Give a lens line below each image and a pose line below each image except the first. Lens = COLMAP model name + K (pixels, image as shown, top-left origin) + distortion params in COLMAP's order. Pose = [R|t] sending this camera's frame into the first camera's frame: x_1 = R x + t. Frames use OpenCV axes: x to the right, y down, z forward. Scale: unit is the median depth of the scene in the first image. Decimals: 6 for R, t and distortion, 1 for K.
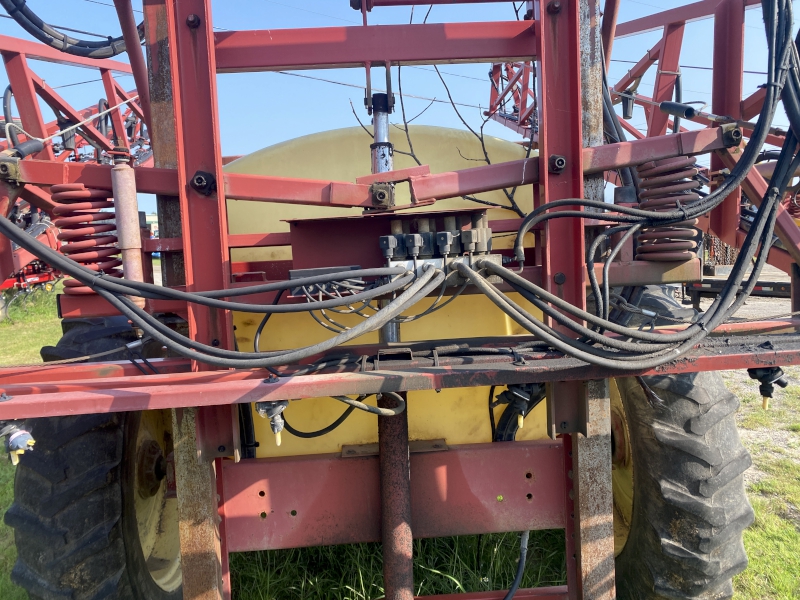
lens RADIAL K [[621.9, 0, 408.6], [0, 621.9, 305.0], [0, 0, 1]] dist [0.045243, -0.052009]
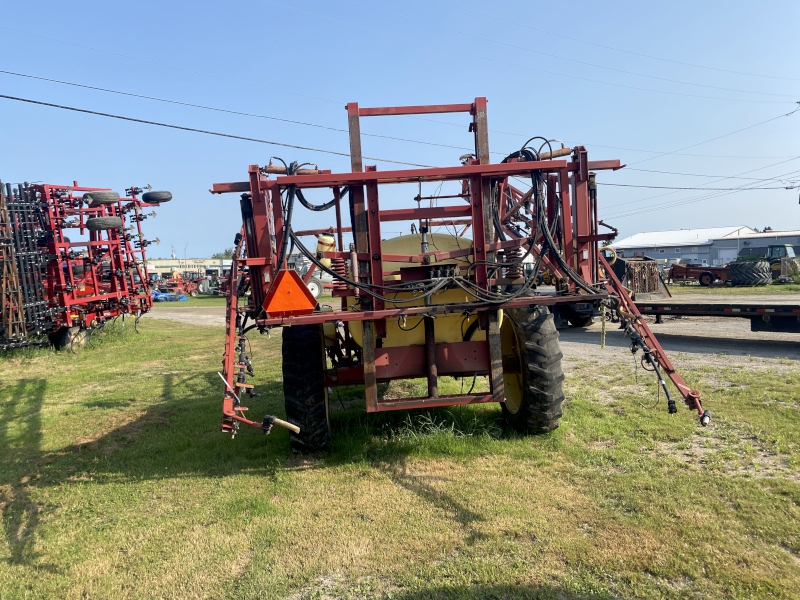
lens RADIAL K [[616.3, 0, 400.0], [0, 616.3, 300.0], [0, 0, 1]] dist [0.034692, -0.002070]
pose [[0.999732, -0.016945, 0.015778, -0.204293], [0.018033, 0.997272, -0.071580, 0.231478], [-0.014522, 0.071846, 0.997310, -1.913021]]
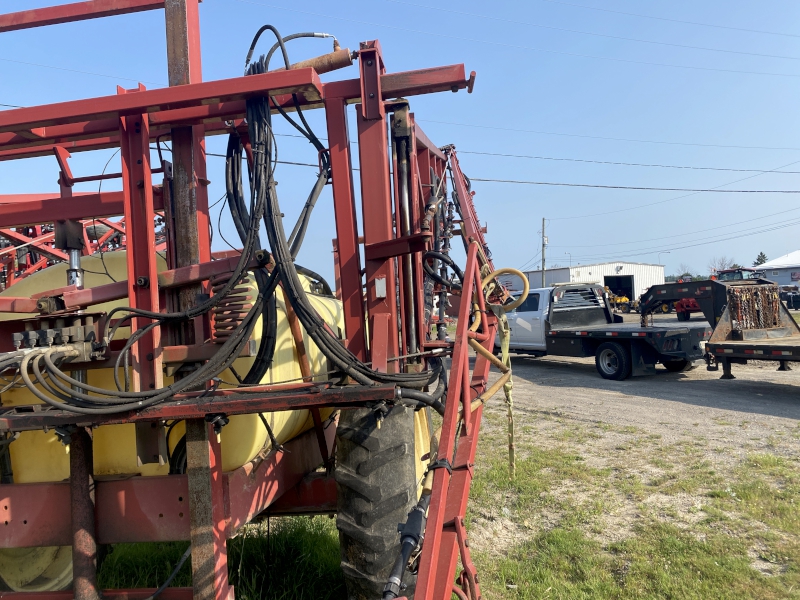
lens RADIAL K [[626.3, 0, 400.0], [0, 626.3, 300.0], [0, 0, 1]] dist [0.018078, -0.004606]
pose [[0.982297, -0.035164, -0.183999, 0.940077], [0.012991, 0.992647, -0.120350, 0.010072], [0.186878, 0.115829, 0.975531, -0.314360]]
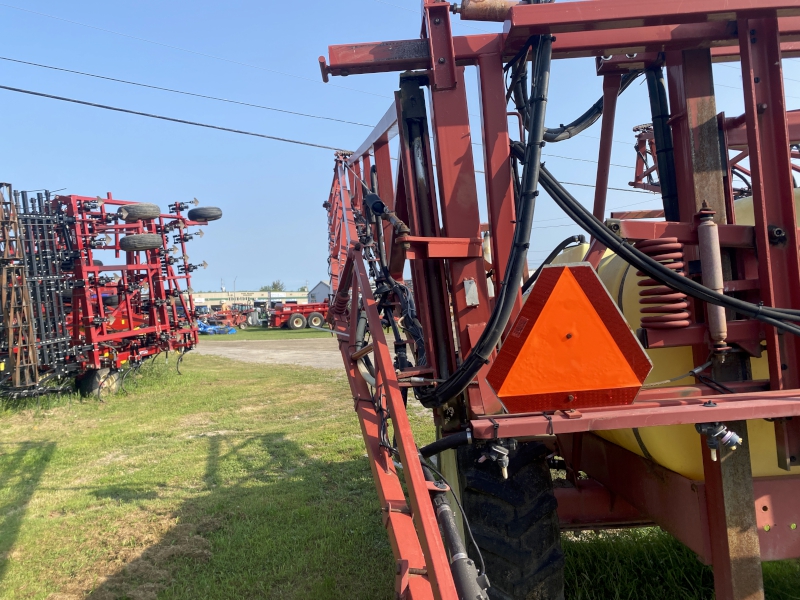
lens RADIAL K [[621.9, 0, 408.6], [0, 621.9, 305.0], [0, 0, 1]] dist [0.045243, -0.052009]
pose [[0.998834, -0.019692, -0.044072, -0.808303], [0.014474, 0.993174, -0.115737, 0.059747], [0.046050, 0.114964, 0.992302, -0.187058]]
